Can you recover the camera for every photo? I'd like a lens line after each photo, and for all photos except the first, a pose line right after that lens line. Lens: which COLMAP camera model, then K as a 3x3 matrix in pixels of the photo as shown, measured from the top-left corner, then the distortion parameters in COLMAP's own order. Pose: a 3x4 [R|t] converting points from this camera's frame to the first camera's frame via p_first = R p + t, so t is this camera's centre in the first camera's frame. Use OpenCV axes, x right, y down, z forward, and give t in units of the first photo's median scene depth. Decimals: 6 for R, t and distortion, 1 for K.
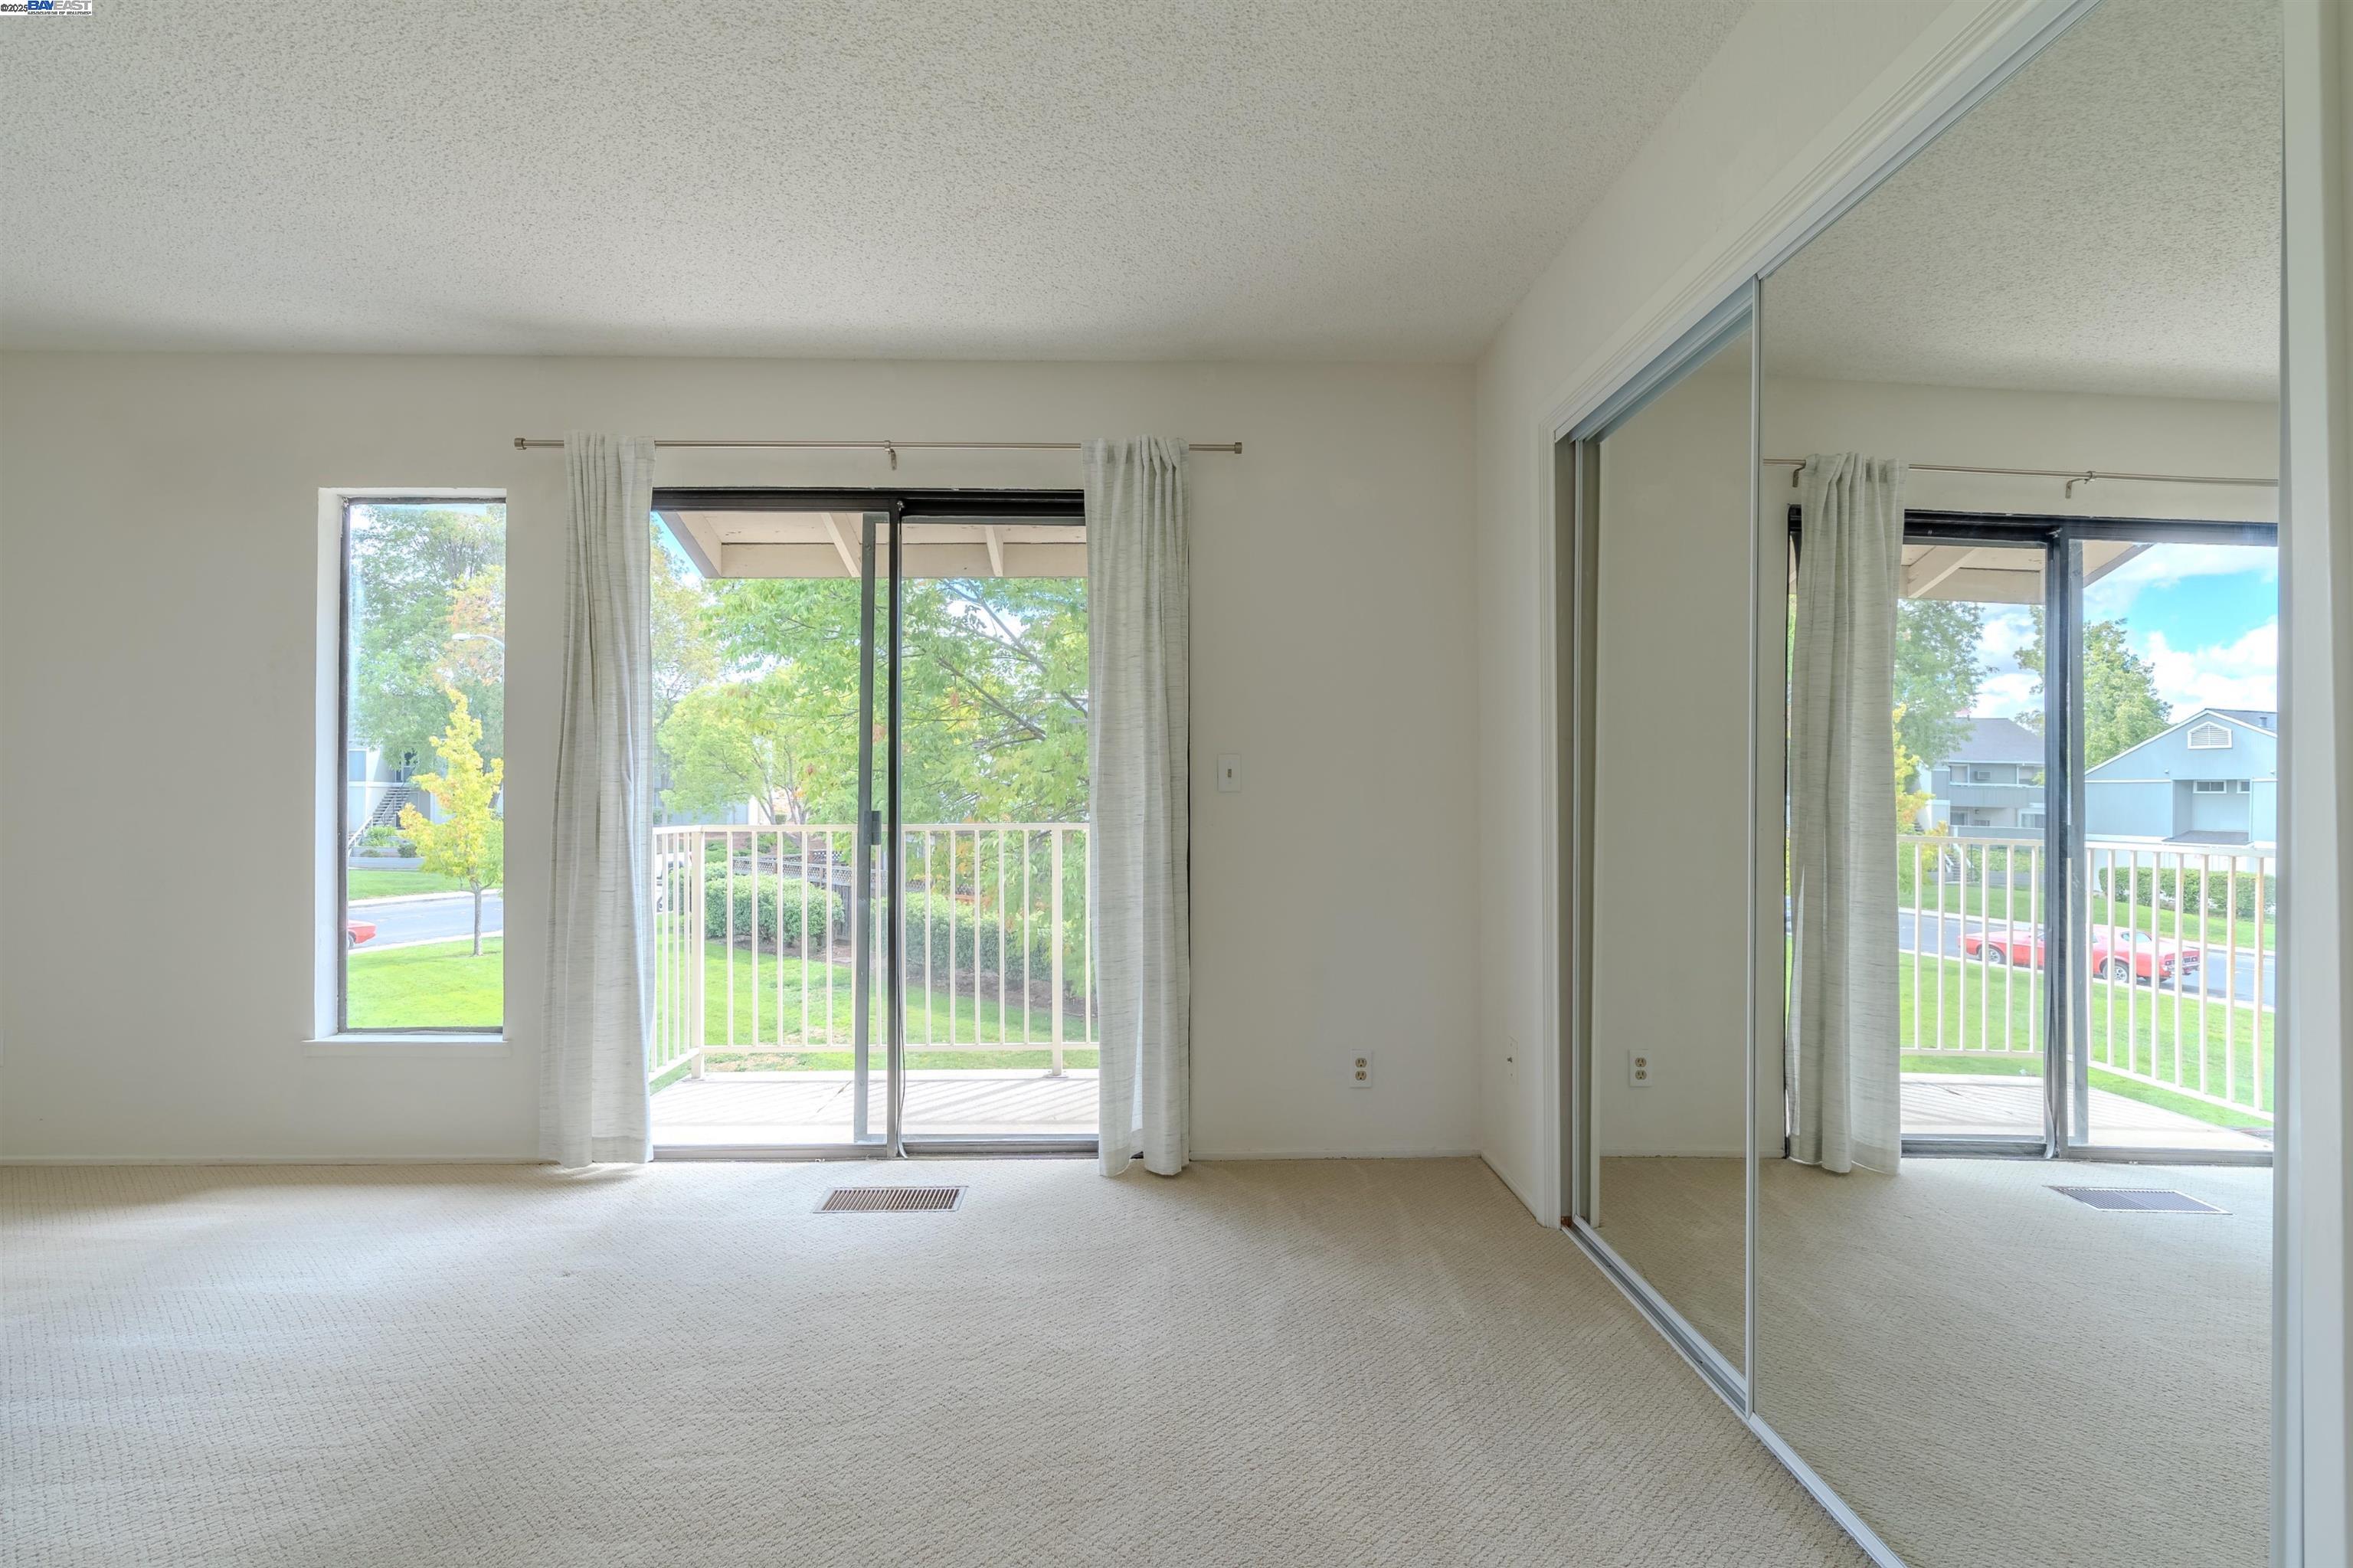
lens RADIAL K [[1132.1, 0, 1176.5], [0, 1132.1, 784.0], [0, 0, 1]] dist [-0.020280, 0.010801]
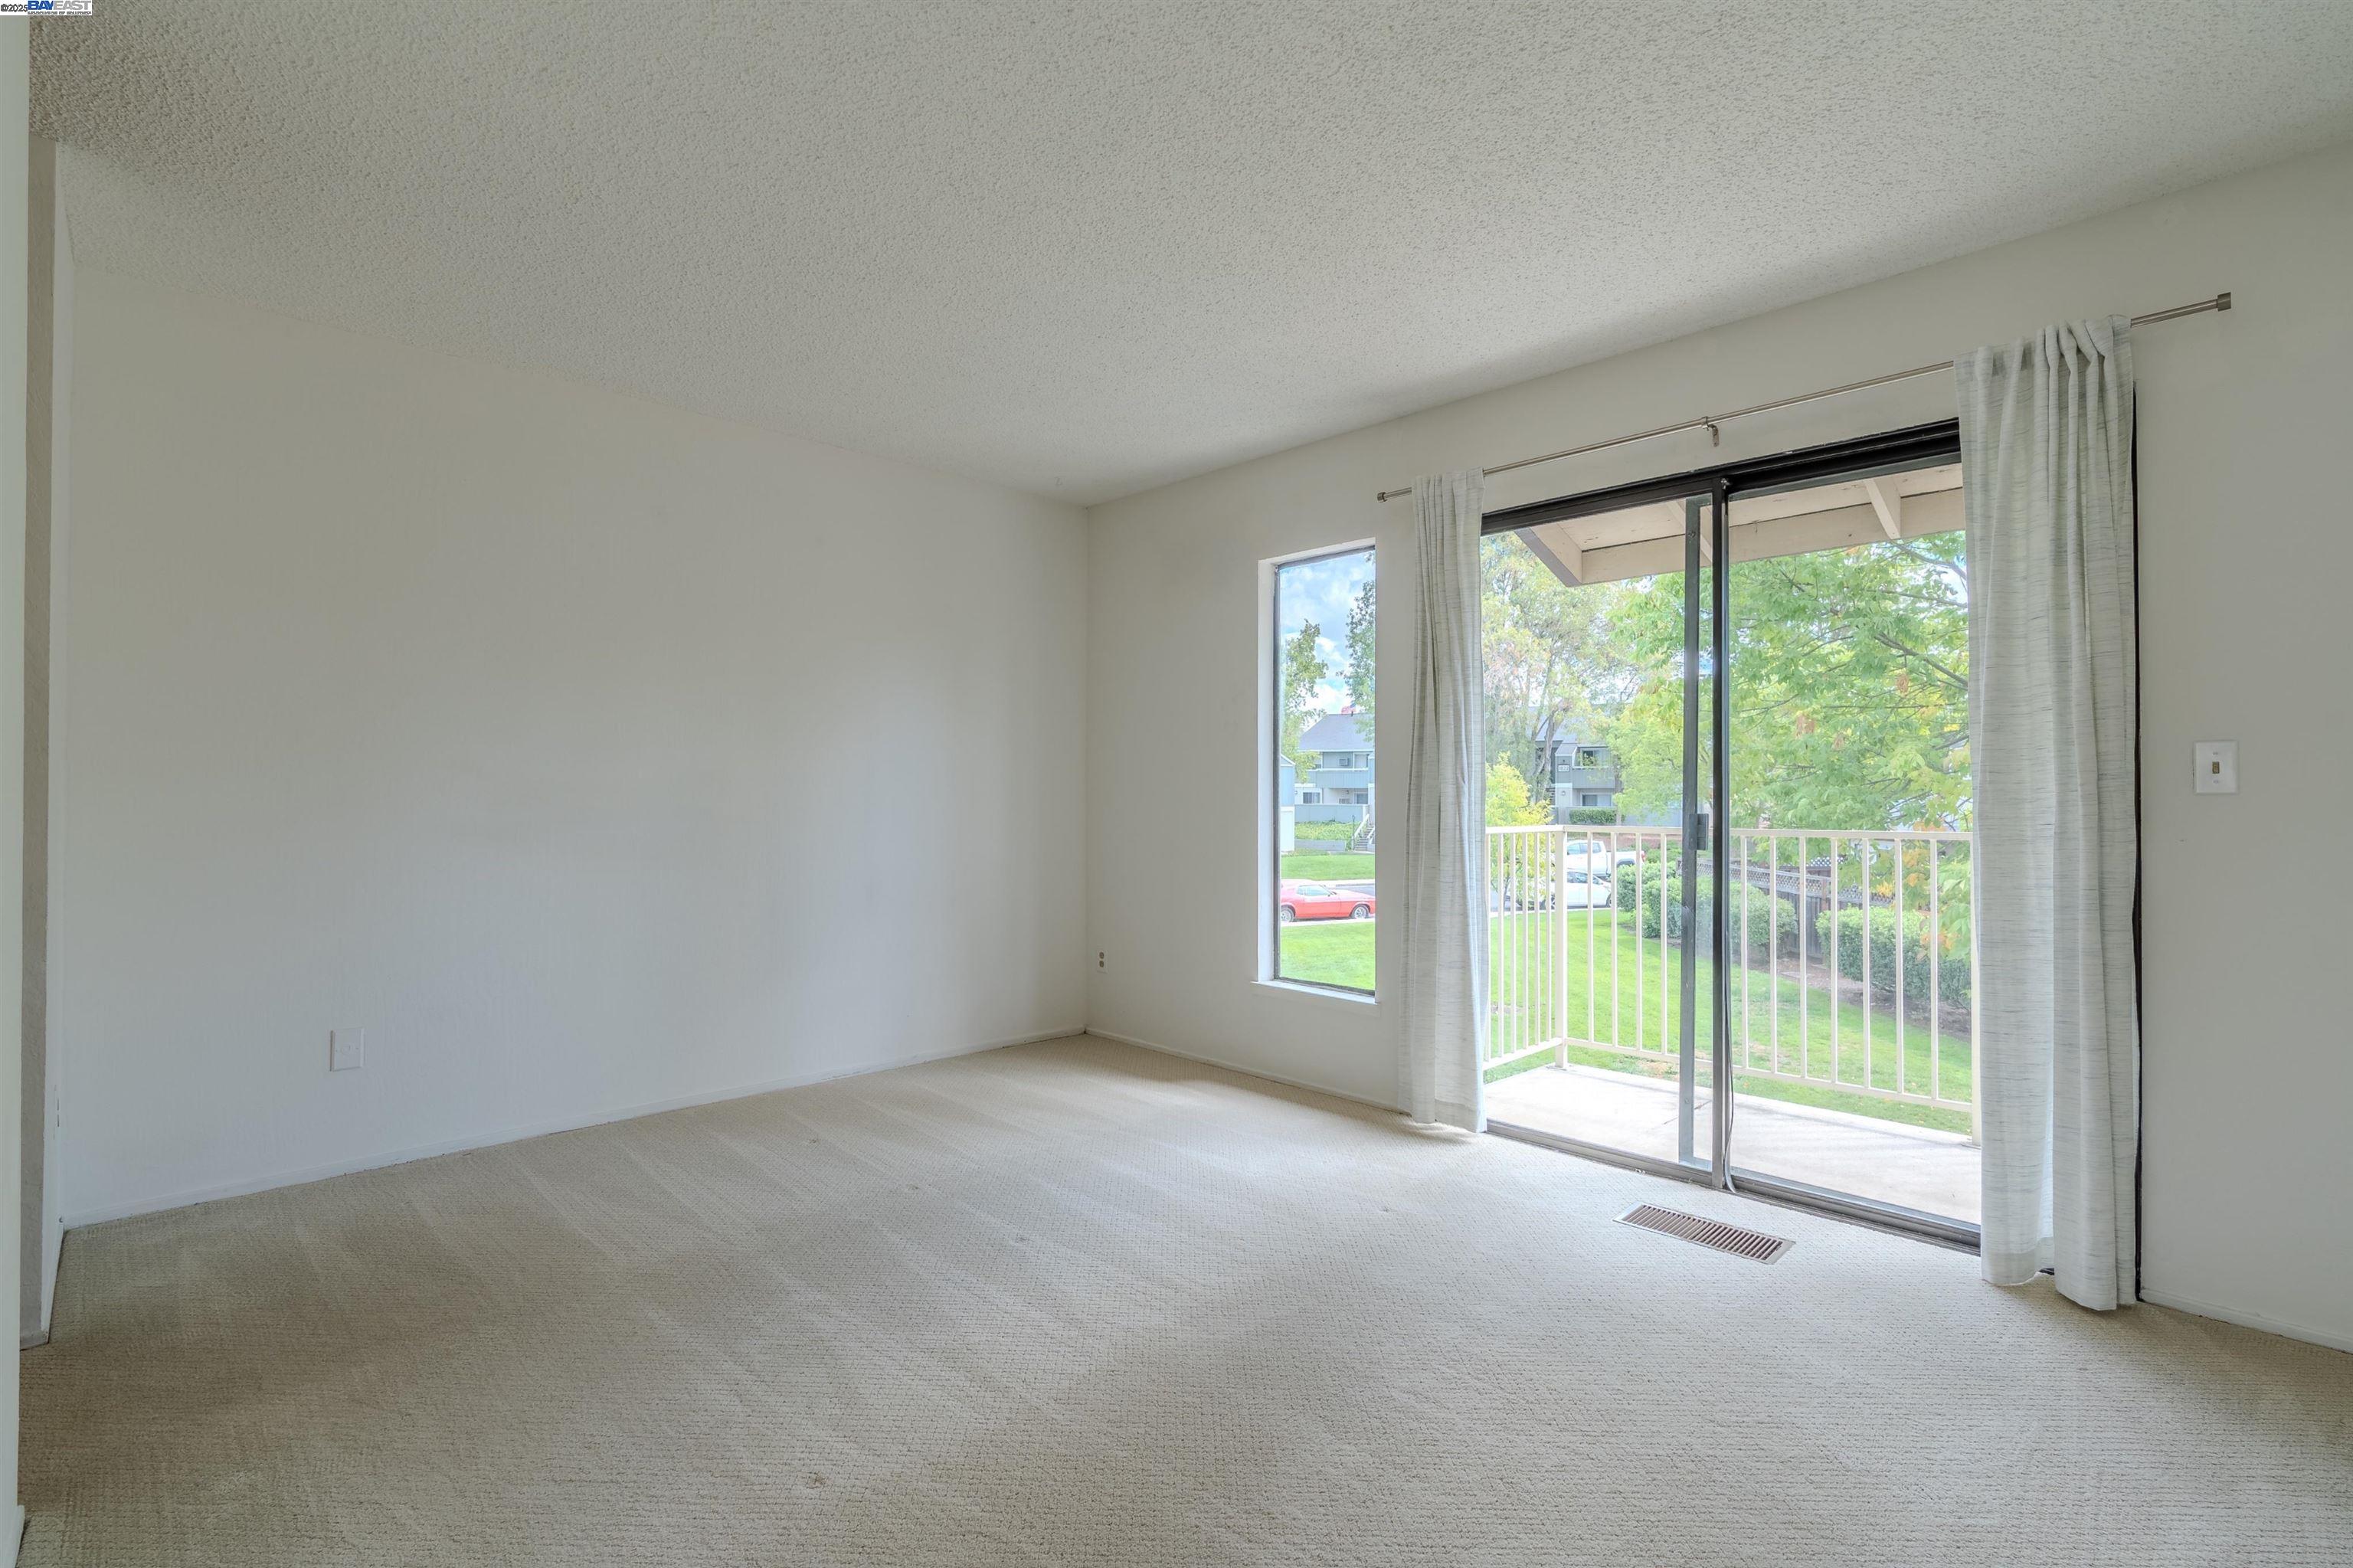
lens RADIAL K [[1118.8, 0, 1176.5], [0, 1118.8, 784.0], [0, 0, 1]] dist [0.000101, 0.000165]
pose [[0.664852, -0.004467, -0.746962, 0.142949], [0.005321, 0.999985, -0.001244, -0.002246], [0.746956, -0.003147, 0.664866, 0.058606]]
